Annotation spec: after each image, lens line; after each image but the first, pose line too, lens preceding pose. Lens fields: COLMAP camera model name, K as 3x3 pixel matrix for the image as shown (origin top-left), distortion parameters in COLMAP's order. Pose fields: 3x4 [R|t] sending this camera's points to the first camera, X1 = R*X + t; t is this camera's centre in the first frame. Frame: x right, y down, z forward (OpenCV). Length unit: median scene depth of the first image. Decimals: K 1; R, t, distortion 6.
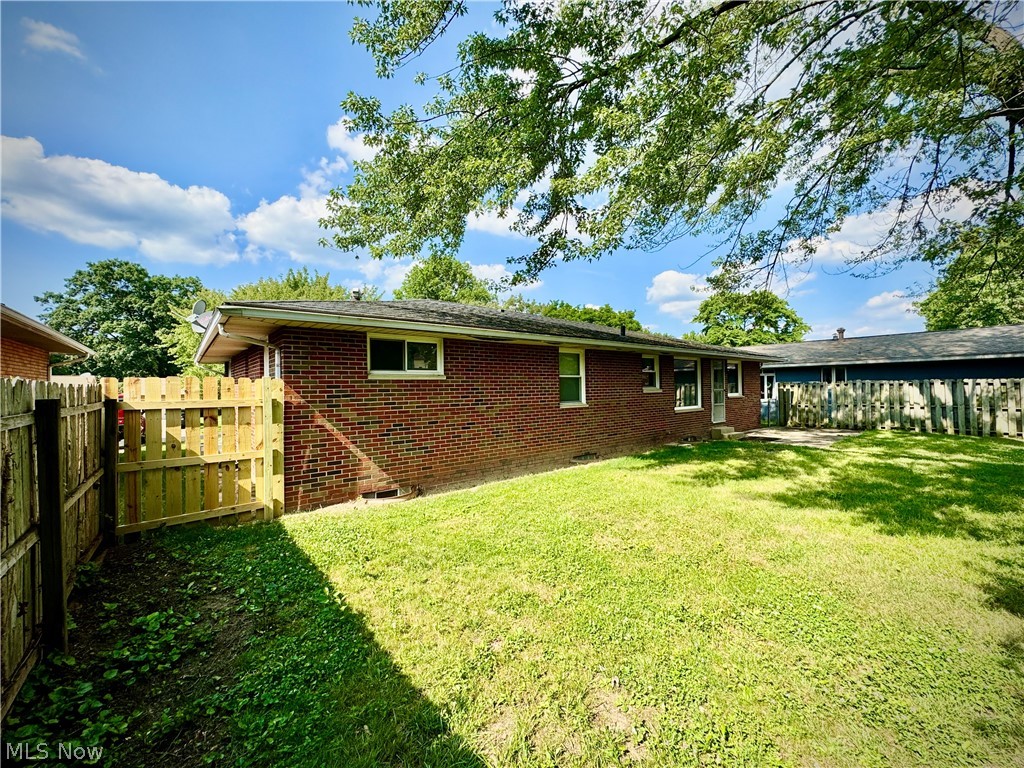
lens RADIAL K [[405.8, 0, 514.6], [0, 405.8, 385.0], [0, 0, 1]] dist [-0.001624, -0.000020]
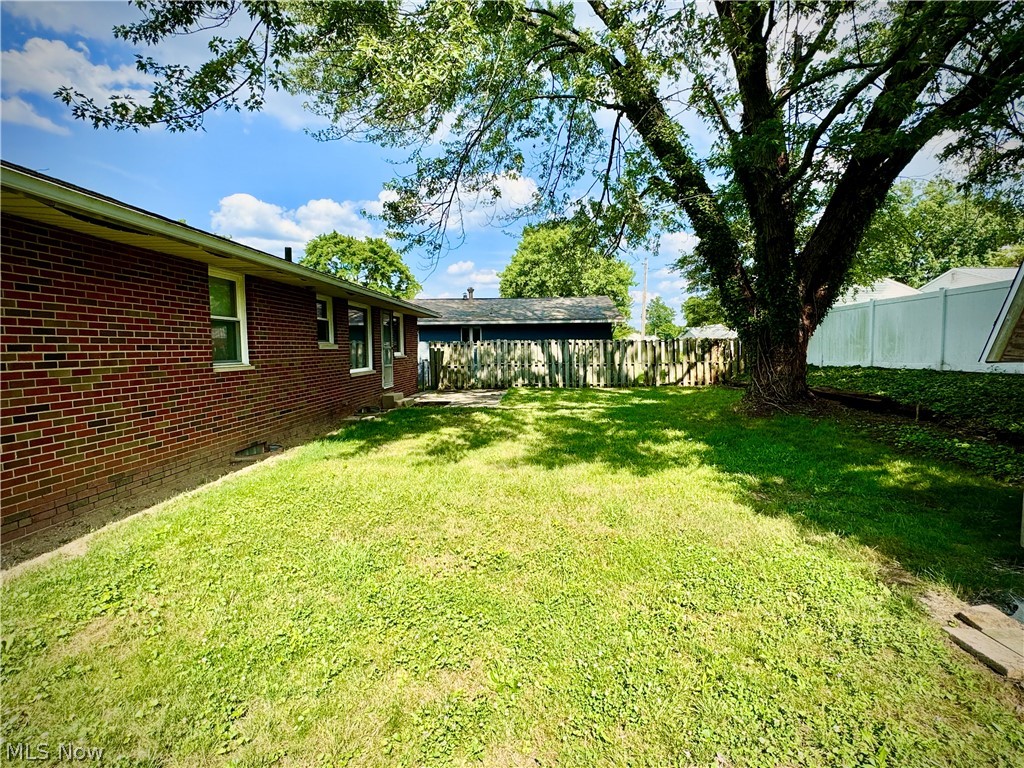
lens RADIAL K [[513.0, 0, 509.2], [0, 513.0, 386.9], [0, 0, 1]] dist [-0.006322, -0.000046]
pose [[0.672861, -0.050121, 0.738069, -0.092593], [-0.004465, 0.997409, 0.071804, 0.015344], [-0.739756, -0.051609, 0.670893, 0.127233]]
